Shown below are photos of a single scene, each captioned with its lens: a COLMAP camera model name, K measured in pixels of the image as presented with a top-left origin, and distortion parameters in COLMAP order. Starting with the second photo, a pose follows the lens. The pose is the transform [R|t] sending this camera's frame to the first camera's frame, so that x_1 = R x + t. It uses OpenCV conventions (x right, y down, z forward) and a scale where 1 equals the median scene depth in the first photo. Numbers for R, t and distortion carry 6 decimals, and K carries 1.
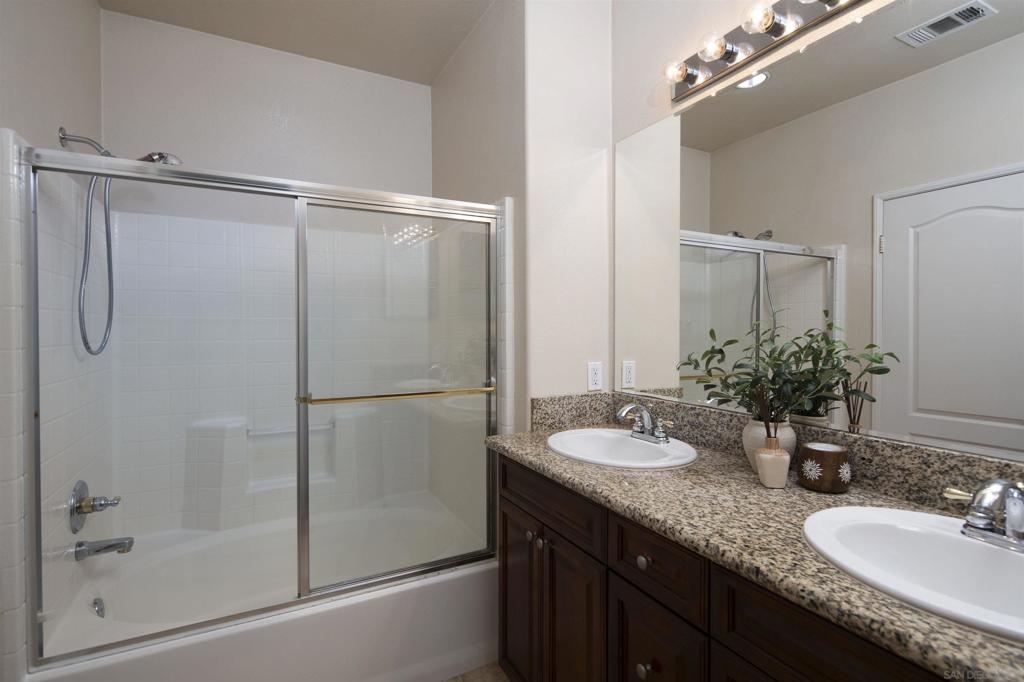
lens RADIAL K [[493.7, 0, 510.3], [0, 493.7, 336.6], [0, 0, 1]] dist [0.007685, -0.001559]
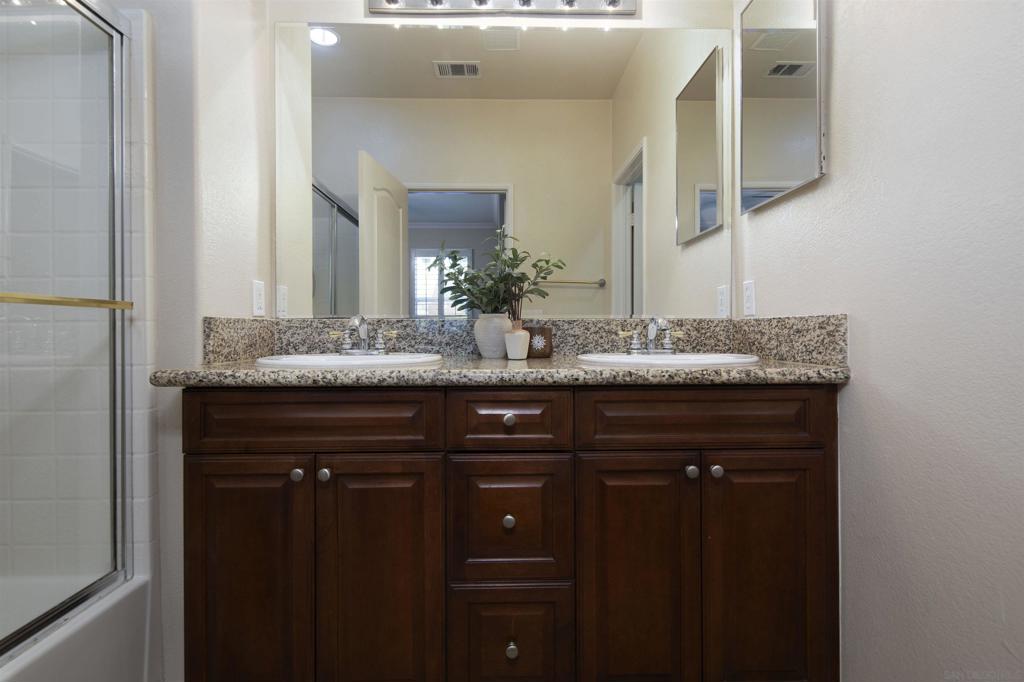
lens RADIAL K [[493.7, 0, 510.5], [0, 493.7, 338.7], [0, 0, 1]] dist [0.007685, -0.001559]
pose [[0.444666, -0.013009, 0.895602, -0.489624], [0.011875, 0.999892, 0.008627, 0.190471], [-0.895618, 0.006799, 0.444772, 0.361927]]
